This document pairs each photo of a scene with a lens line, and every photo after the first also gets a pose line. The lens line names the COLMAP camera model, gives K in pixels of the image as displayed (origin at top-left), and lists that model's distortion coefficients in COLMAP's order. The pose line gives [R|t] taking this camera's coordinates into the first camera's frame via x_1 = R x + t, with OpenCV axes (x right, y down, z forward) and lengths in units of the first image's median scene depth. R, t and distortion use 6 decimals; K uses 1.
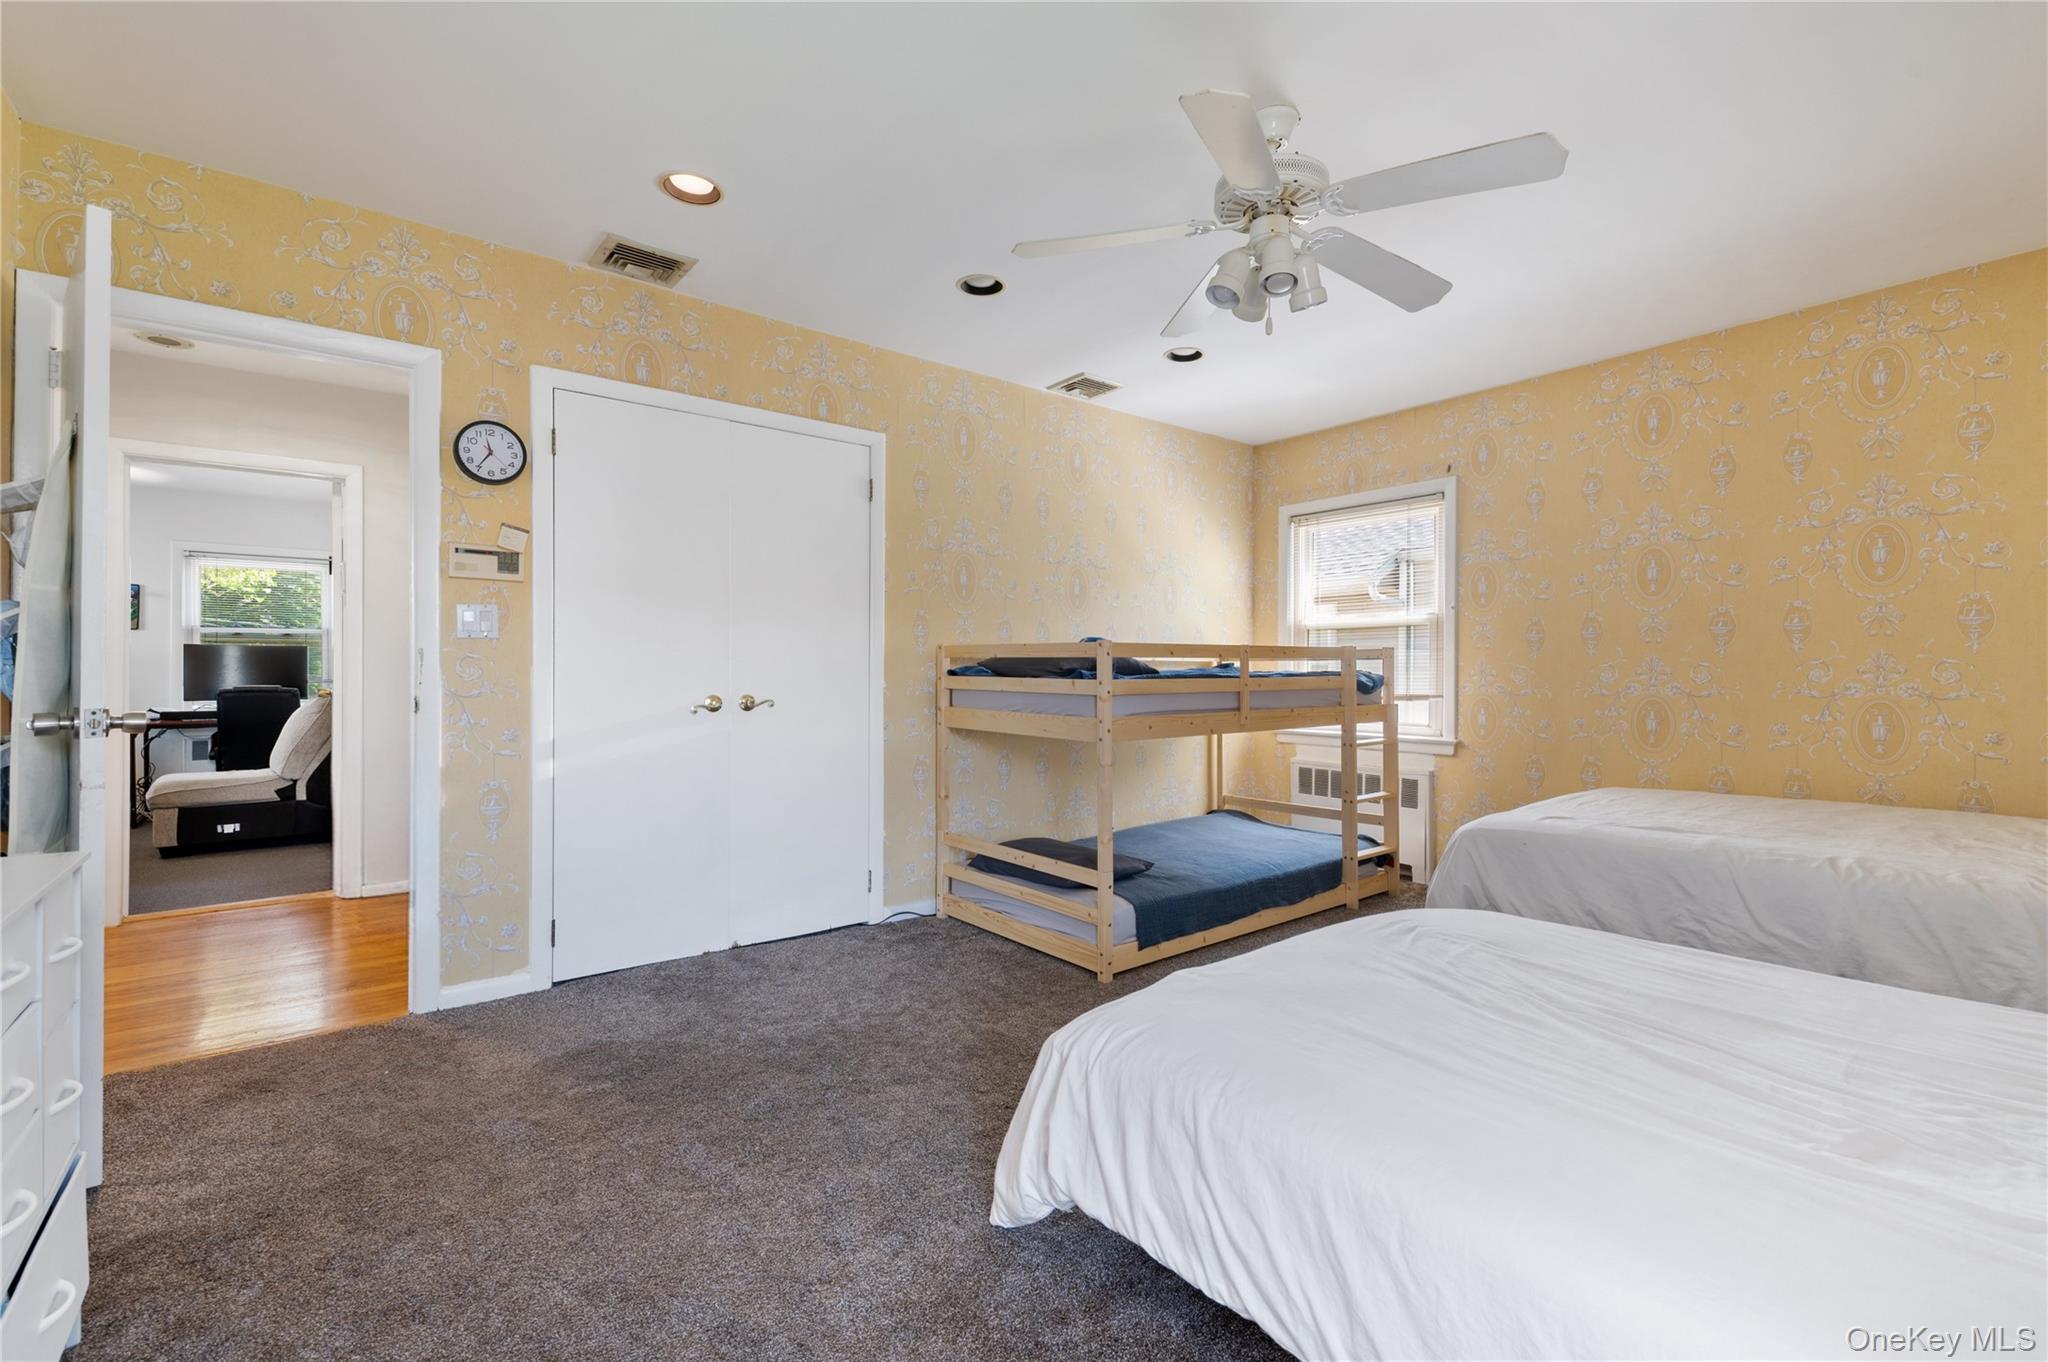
lens RADIAL K [[878.8, 0, 1024.0], [0, 878.8, 681.0], [0, 0, 1]] dist [0.006020, -0.006839]
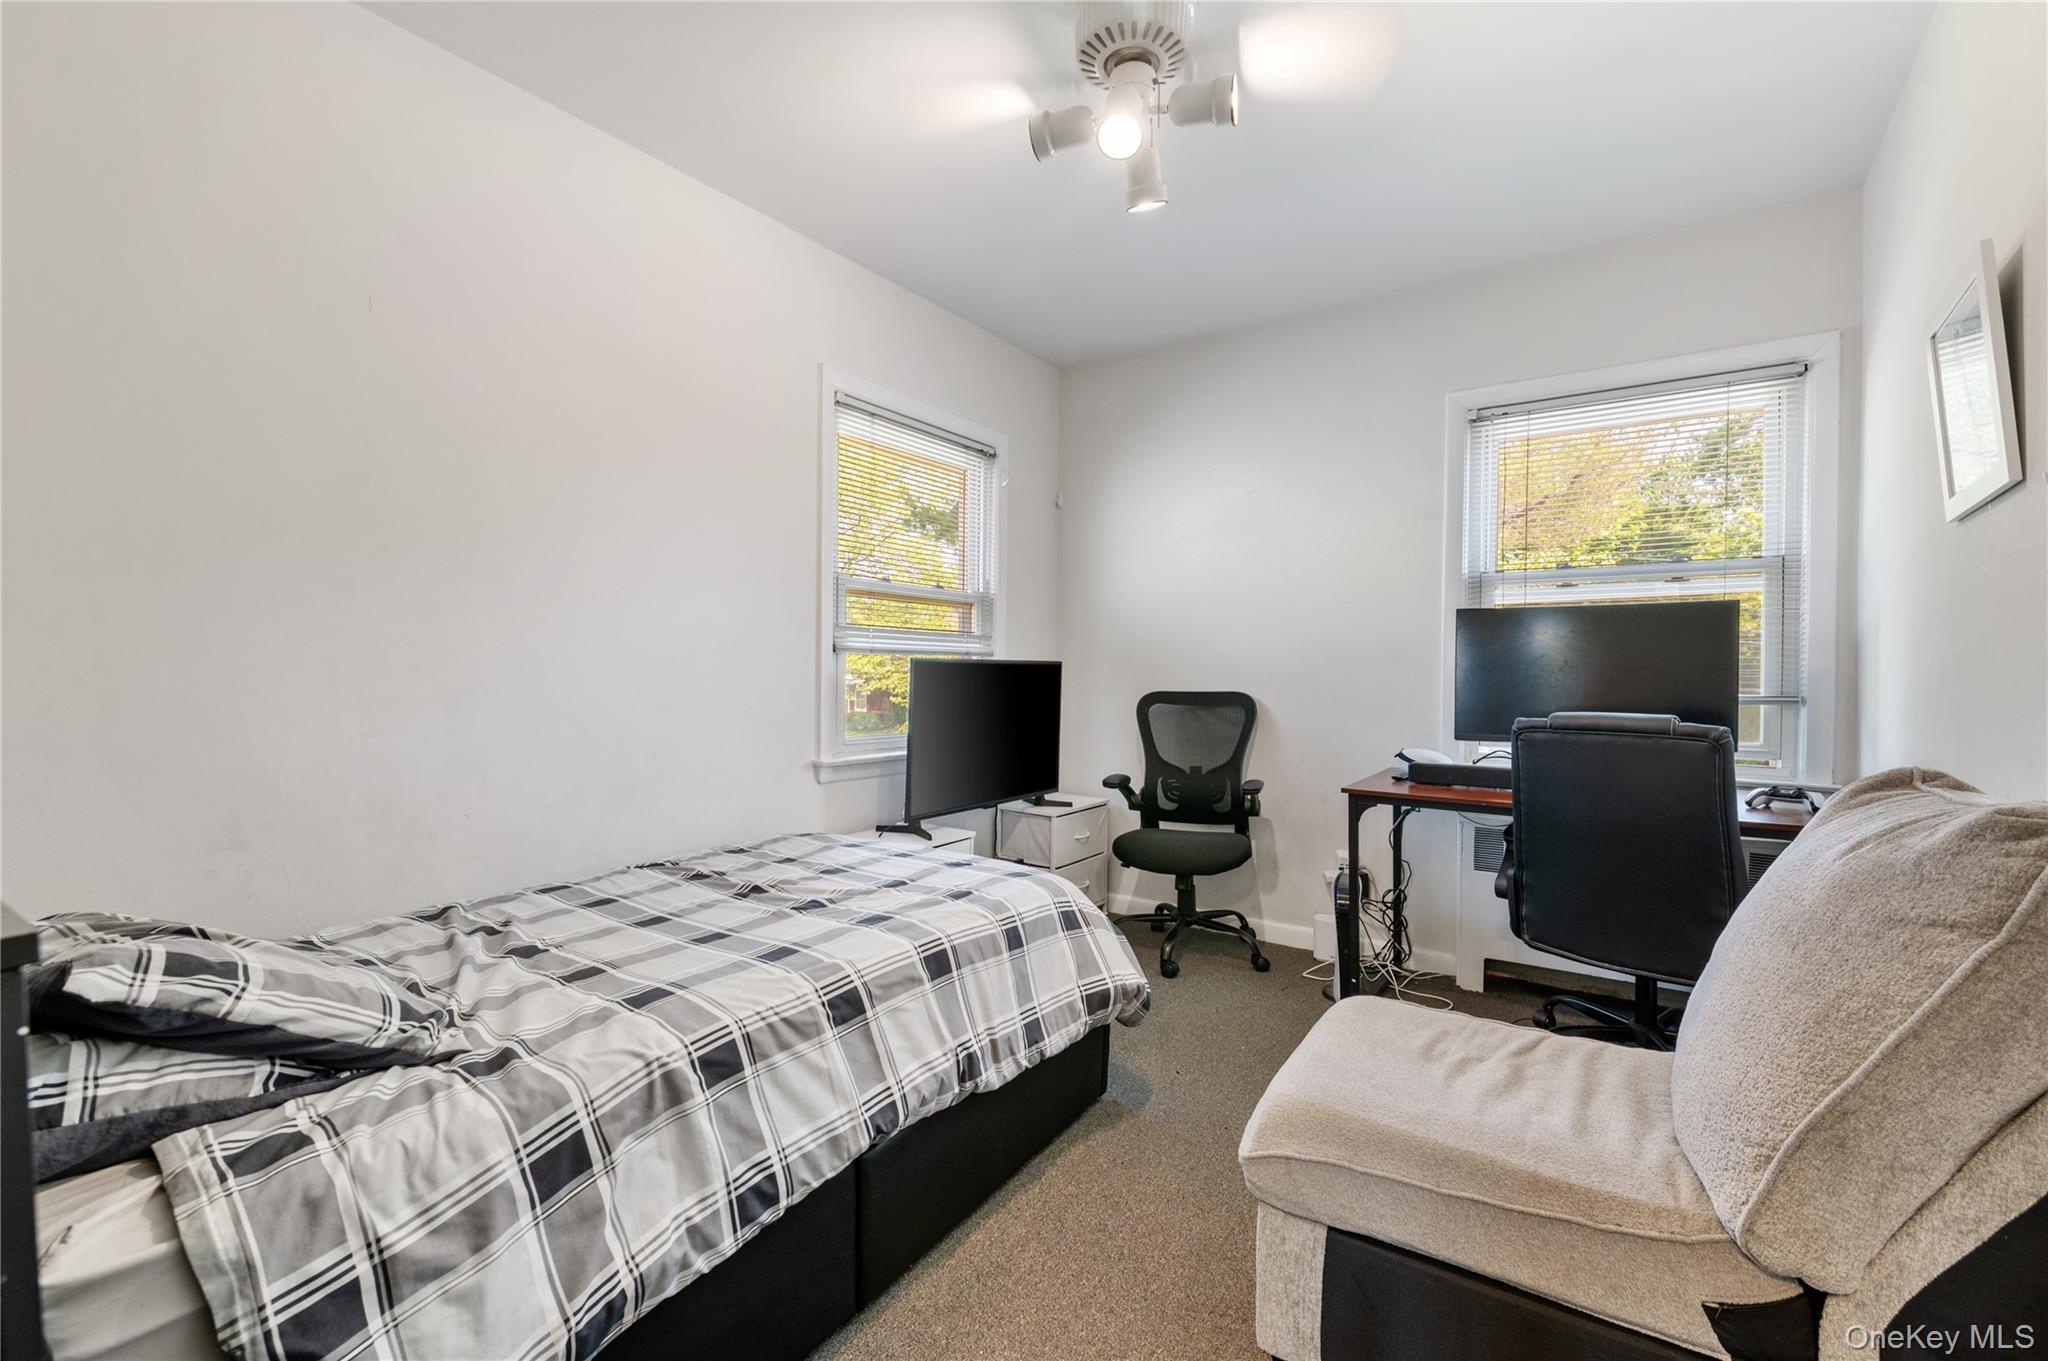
lens RADIAL K [[878.8, 0, 1024.0], [0, 878.8, 680.5], [0, 0, 1]] dist [0.006020, -0.006839]
pose [[0.275817, 0.013309, -0.961118, -0.575817], [-0.011814, 0.999876, 0.010455, -0.008500], [0.961138, 0.008471, 0.275940, 0.650893]]
